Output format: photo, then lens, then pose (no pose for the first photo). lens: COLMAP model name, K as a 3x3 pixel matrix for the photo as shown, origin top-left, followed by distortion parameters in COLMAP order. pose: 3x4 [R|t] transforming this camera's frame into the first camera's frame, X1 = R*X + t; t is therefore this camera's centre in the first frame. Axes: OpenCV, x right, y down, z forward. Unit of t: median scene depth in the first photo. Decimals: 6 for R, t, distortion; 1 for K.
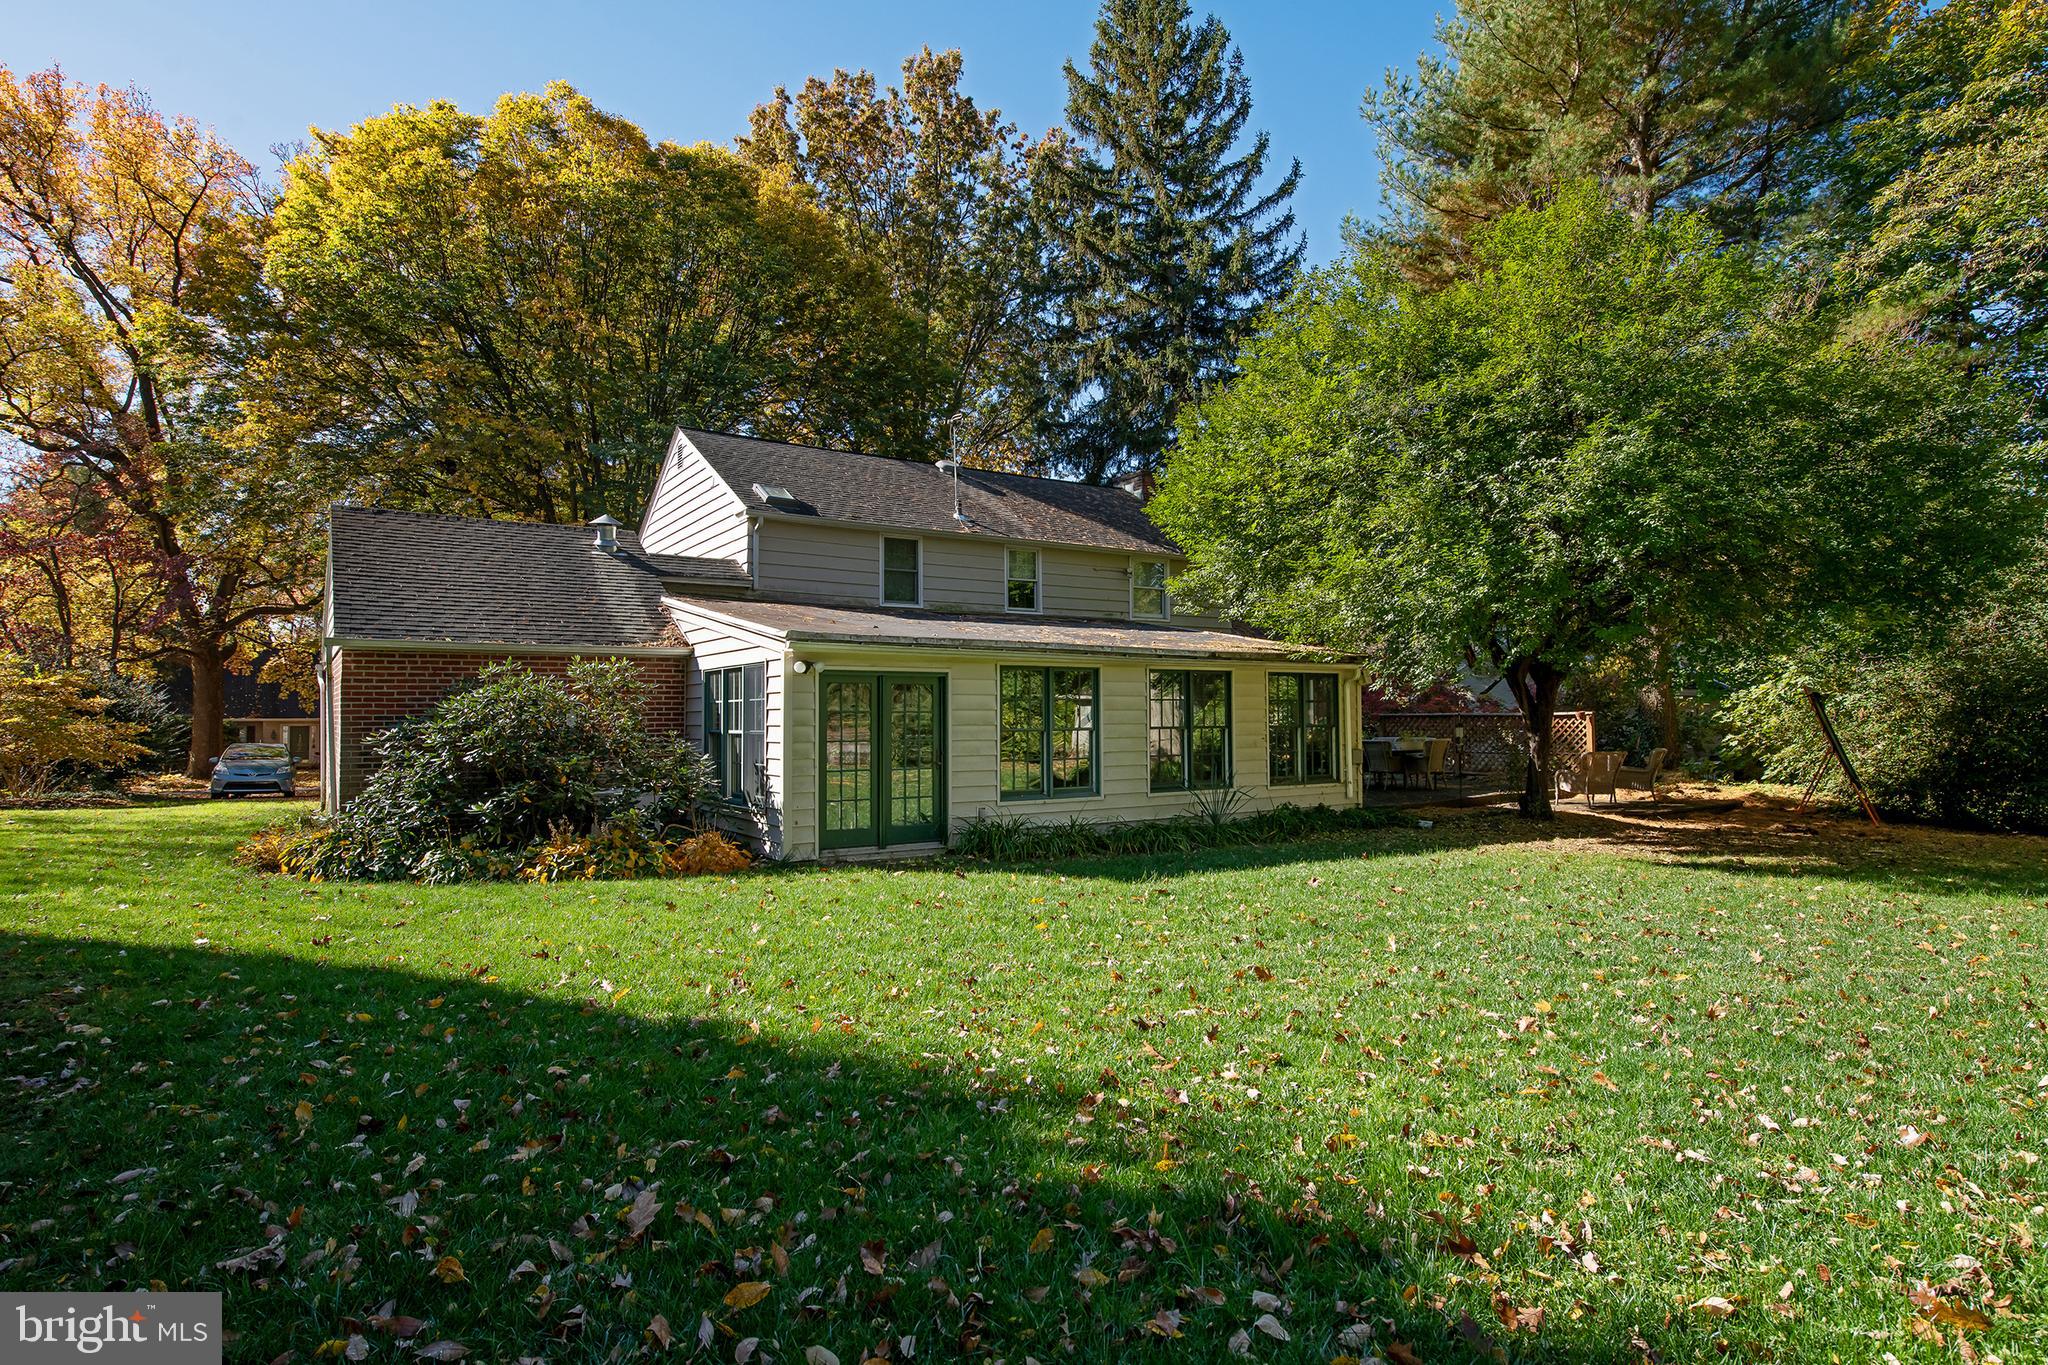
lens RADIAL K [[1059.1, 0, 1024.0], [0, 1059.1, 682.5], [0, 0, 1]] dist [0.000175, -0.000137]
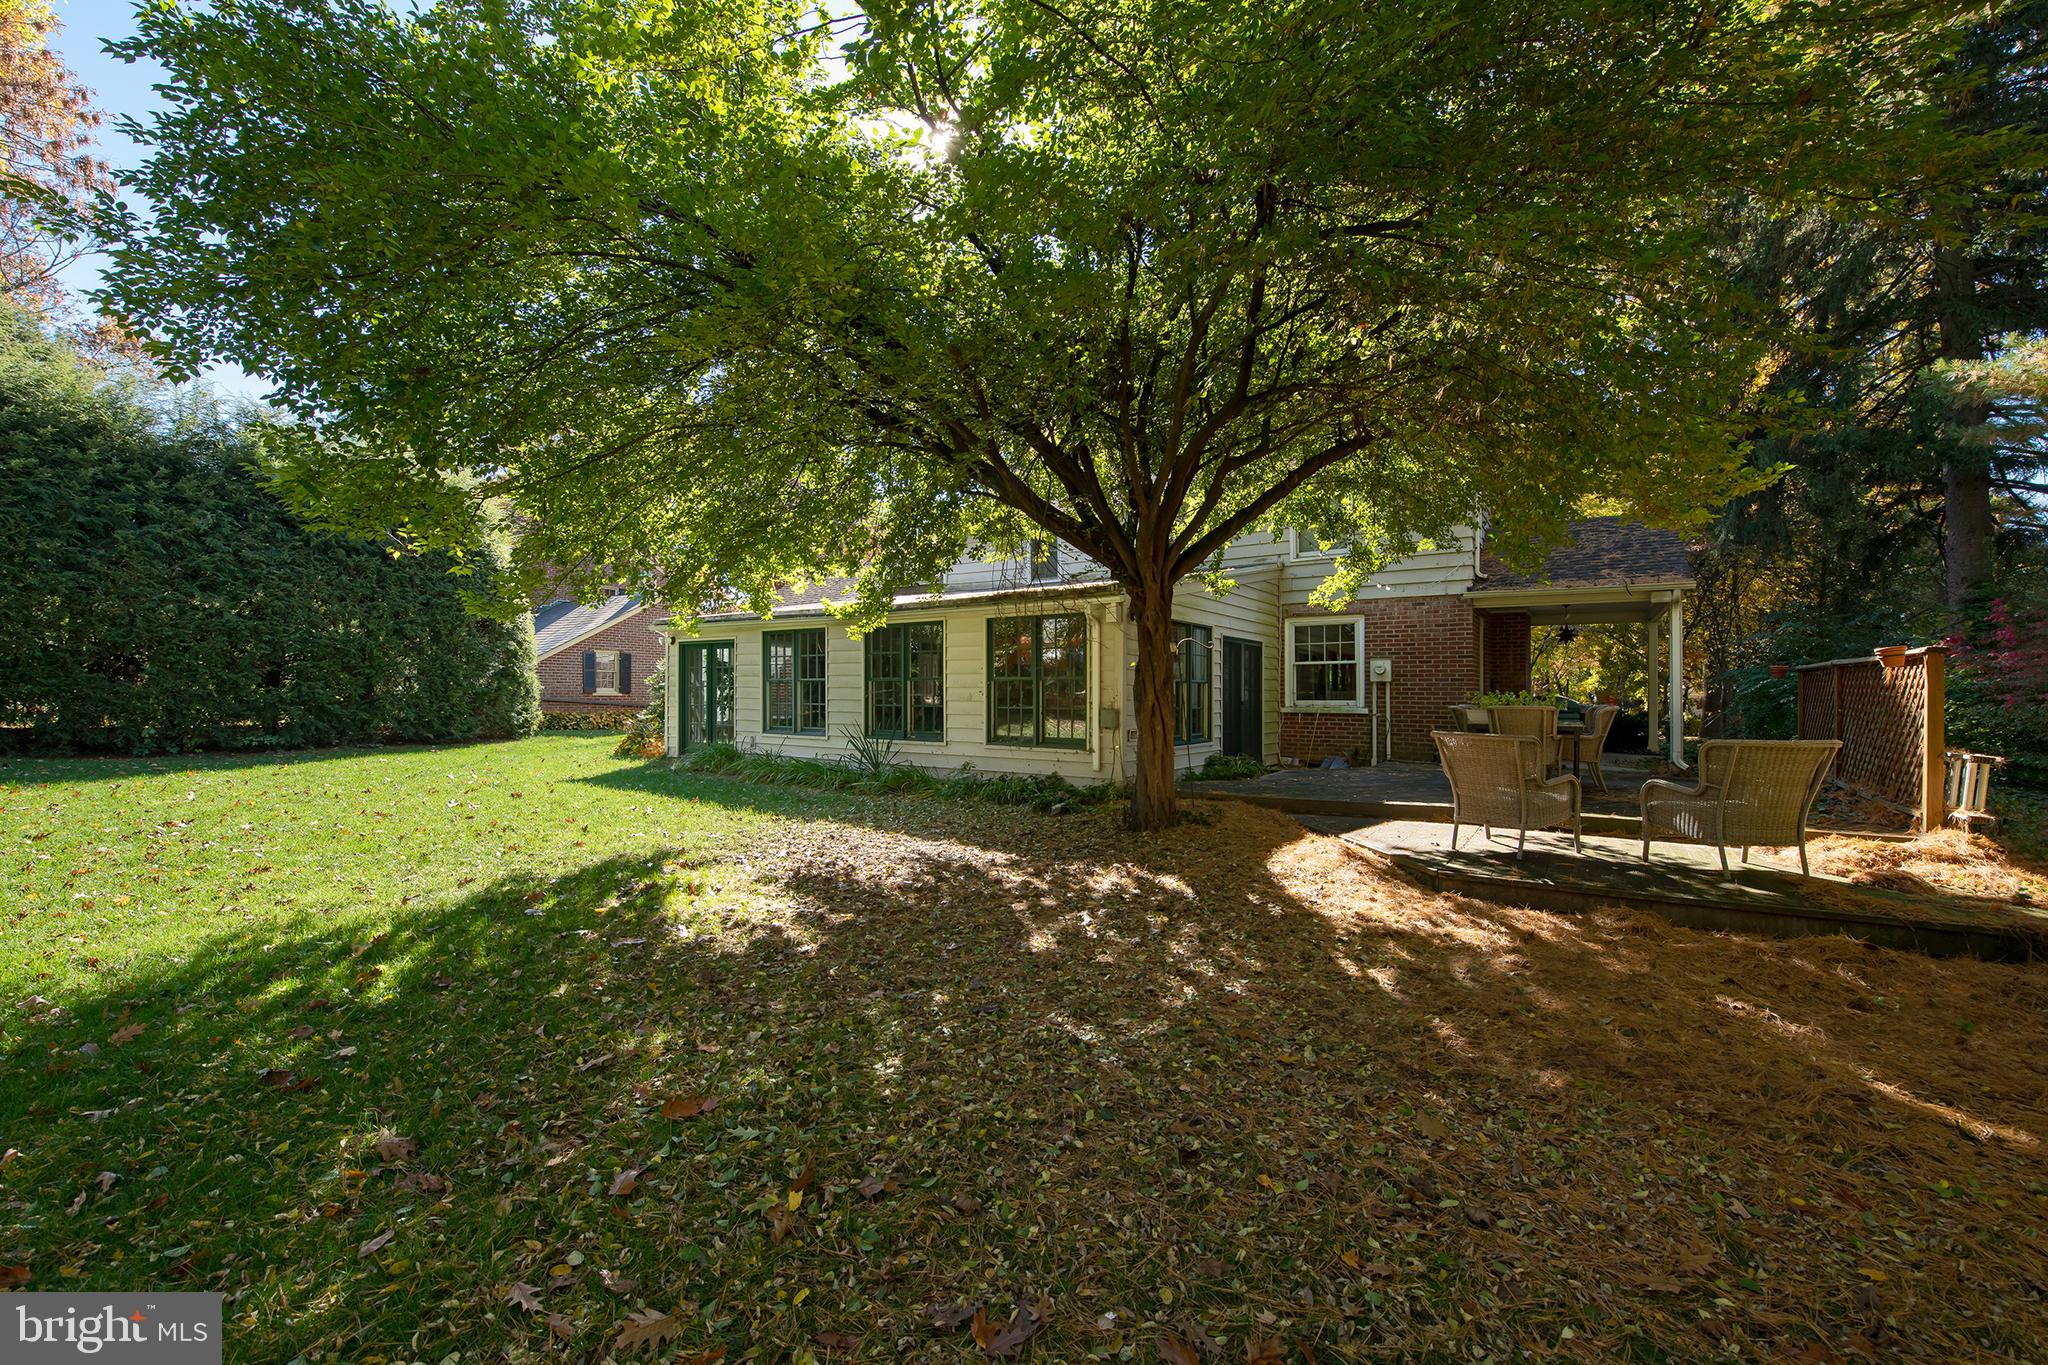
lens RADIAL K [[833.6, 0, 1025.0], [0, 833.6, 708.5], [0, 0, 1]] dist [-0.000835, -0.000271]
pose [[0.383093, 0.023926, -0.923400, 0.847082], [0.019372, 0.999237, 0.033928, 0.042061], [0.923507, -0.030885, 0.382337, 0.722422]]
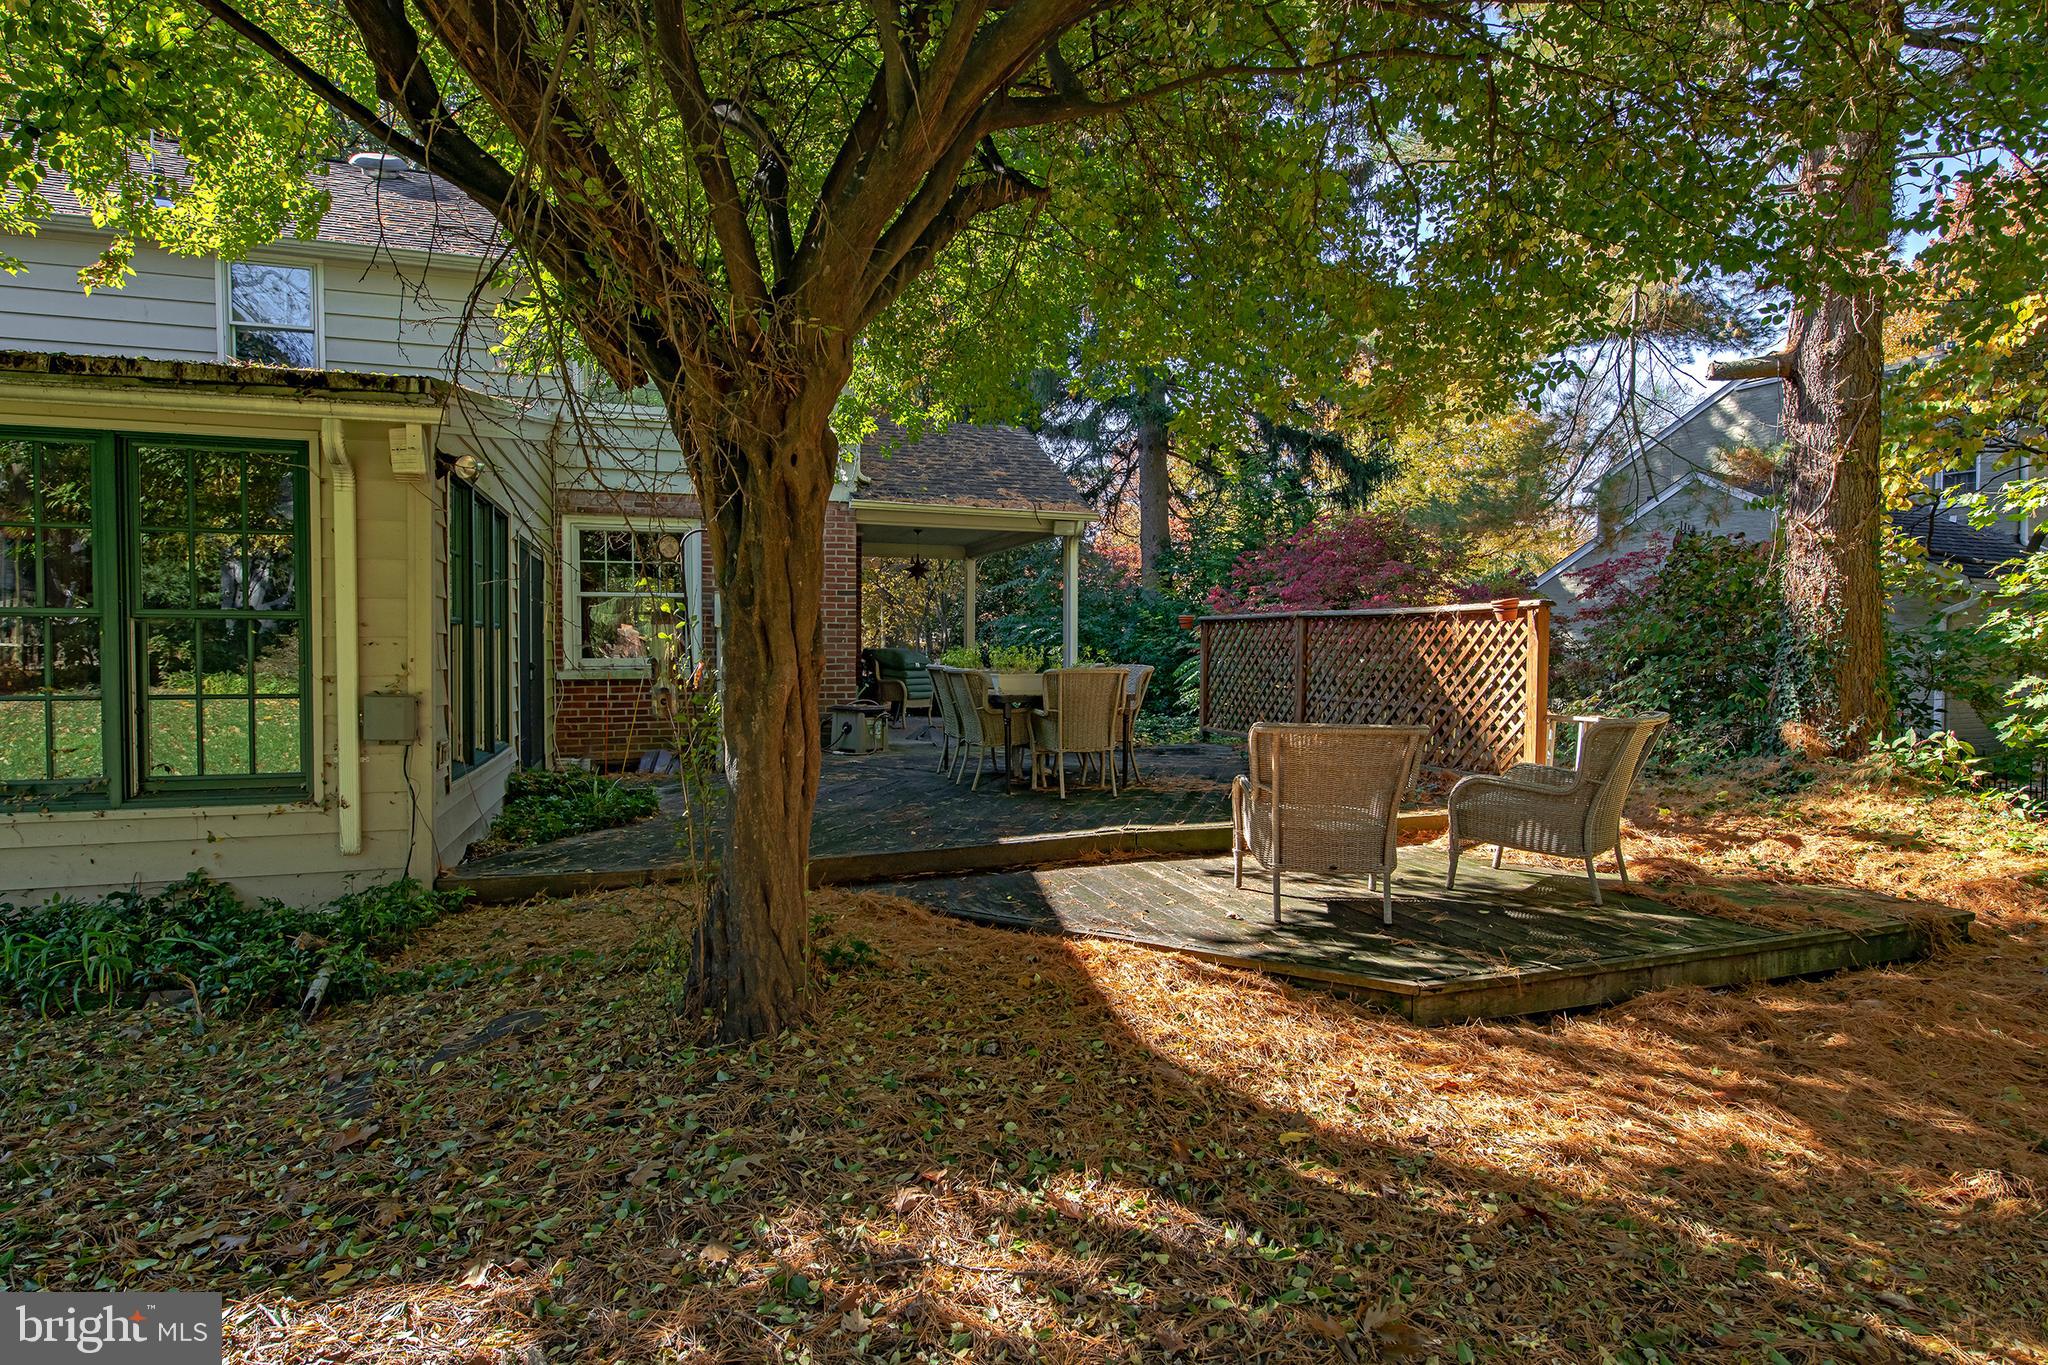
lens RADIAL K [[1059.1, 0, 1024.0], [0, 1059.1, 682.5], [0, 0, 1]] dist [0.000175, -0.000137]
pose [[0.969263, 0.018458, -0.245334, 0.565767], [-0.002349, 0.997830, 0.065795, 0.040489], [0.246016, -0.063196, 0.967203, 0.760227]]
